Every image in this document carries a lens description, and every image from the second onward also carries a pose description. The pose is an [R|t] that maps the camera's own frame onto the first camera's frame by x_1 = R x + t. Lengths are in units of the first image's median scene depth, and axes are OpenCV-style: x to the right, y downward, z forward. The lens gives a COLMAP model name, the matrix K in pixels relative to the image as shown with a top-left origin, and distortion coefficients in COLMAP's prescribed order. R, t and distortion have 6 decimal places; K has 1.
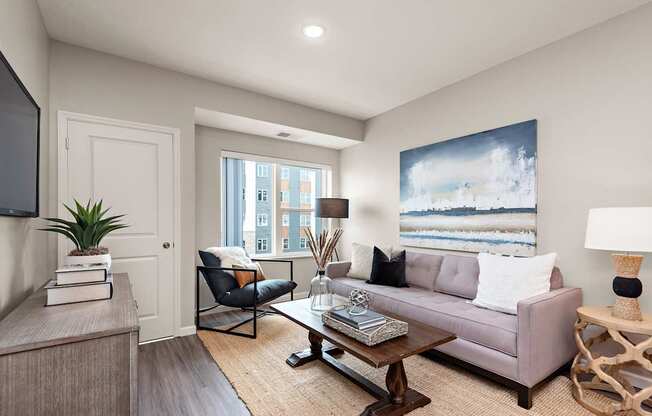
lens RADIAL K [[296.3, 0, 314.8], [0, 296.3, 220.7], [0, 0, 1]] dist [-0.000617, -0.000176]
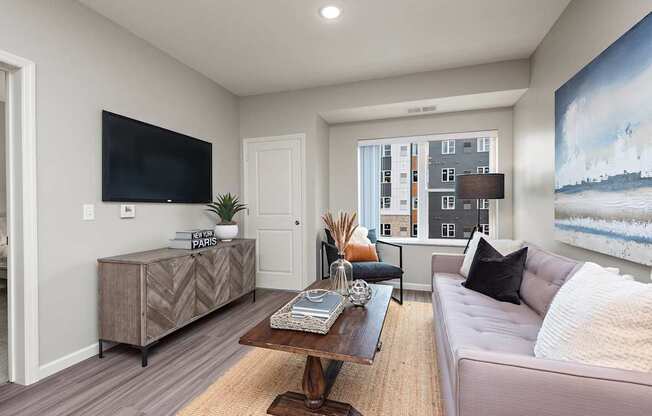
lens RADIAL K [[292.6, 0, 324.8], [0, 292.6, 206.9], [0, 0, 1]] dist [-0.001881, -0.001354]
pose [[0.604998, 0.000015, -0.796227, 0.554892], [0.006852, 0.999963, 0.005225, 0.005558], [0.796198, -0.008617, 0.604975, 0.270884]]
